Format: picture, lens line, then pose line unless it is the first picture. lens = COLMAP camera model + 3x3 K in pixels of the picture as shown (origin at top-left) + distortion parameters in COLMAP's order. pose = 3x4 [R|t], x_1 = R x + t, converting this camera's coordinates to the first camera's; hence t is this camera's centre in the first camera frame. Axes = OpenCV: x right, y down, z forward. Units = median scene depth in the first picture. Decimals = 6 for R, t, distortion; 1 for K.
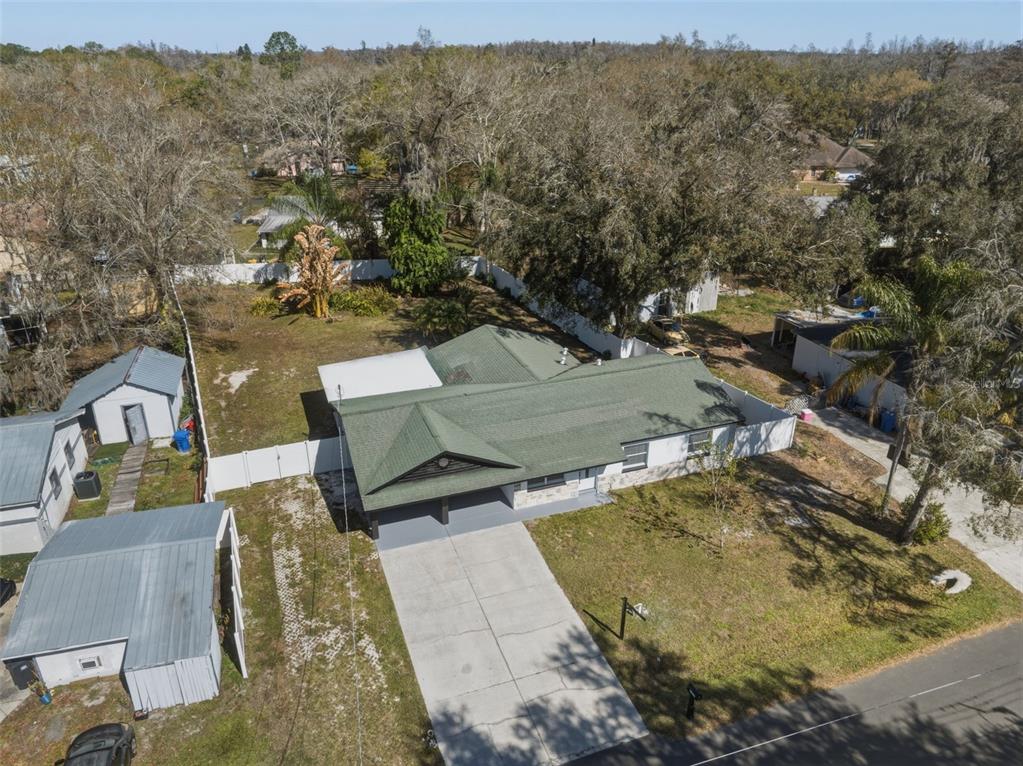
lens RADIAL K [[723.9, 0, 506.4], [0, 723.9, 382.2], [0, 0, 1]] dist [-0.021765, -0.021564]
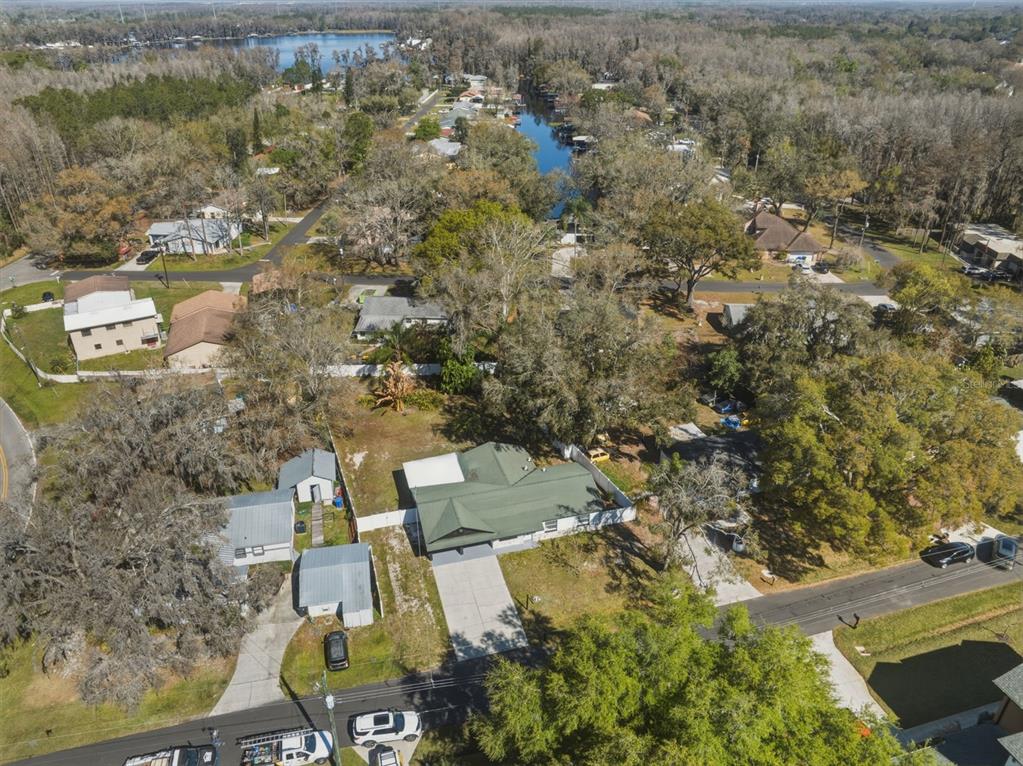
lens RADIAL K [[723.9, 0, 506.4], [0, 723.9, 382.2], [0, 0, 1]] dist [-0.021765, -0.021564]
pose [[0.997396, 0.034574, -0.063294, 0.171209], [-0.030354, 0.997327, 0.066458, -0.475153], [0.065423, -0.064364, 0.995780, -1.156051]]
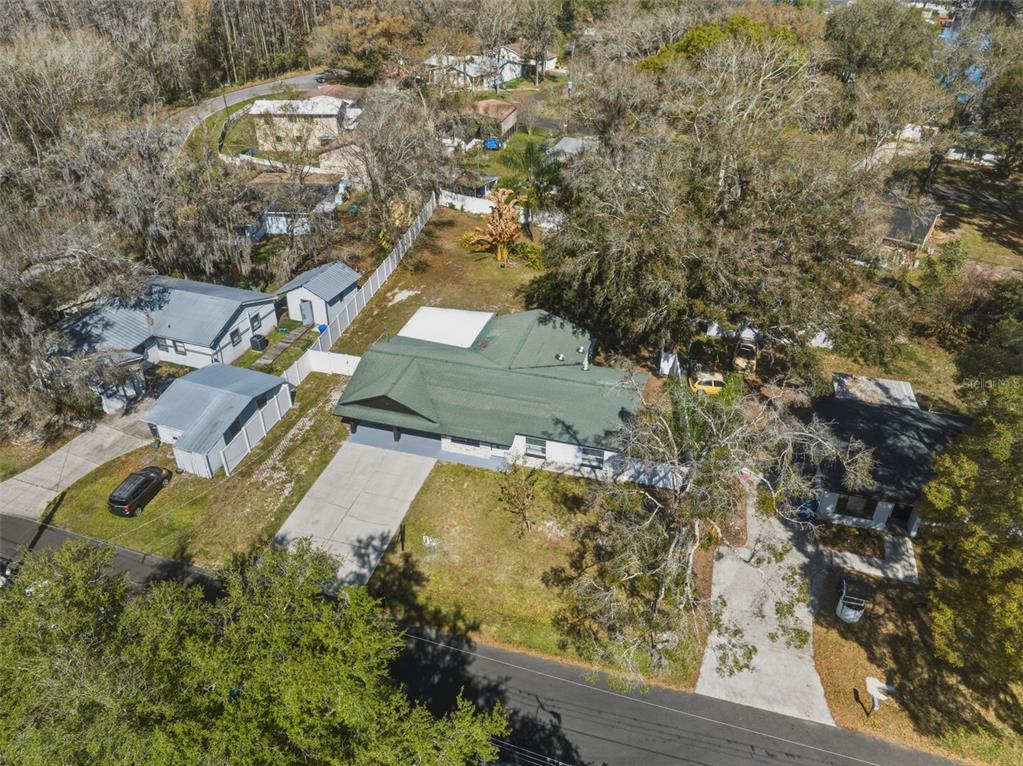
lens RADIAL K [[723.9, 0, 506.4], [0, 723.9, 382.2], [0, 0, 1]] dist [-0.021765, -0.021564]
pose [[0.805897, 0.322881, -0.496263, 0.759249], [-0.246055, 0.945043, 0.215293, -0.279233], [0.538504, -0.051396, 0.841054, -0.109999]]
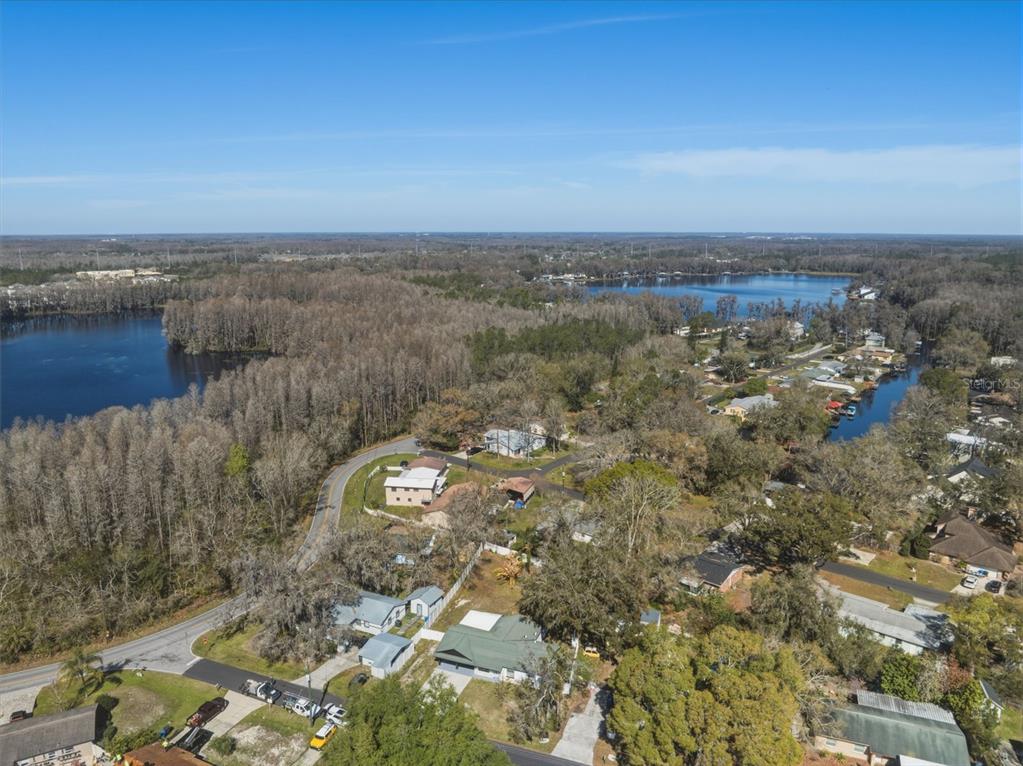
lens RADIAL K [[723.9, 0, 506.4], [0, 723.9, 382.2], [0, 0, 1]] dist [-0.021765, -0.021564]
pose [[0.752198, 0.138450, -0.644228, 2.168788], [-0.275695, 0.954116, -0.116853, -0.801463], [0.598490, 0.265507, 0.755854, -1.918488]]
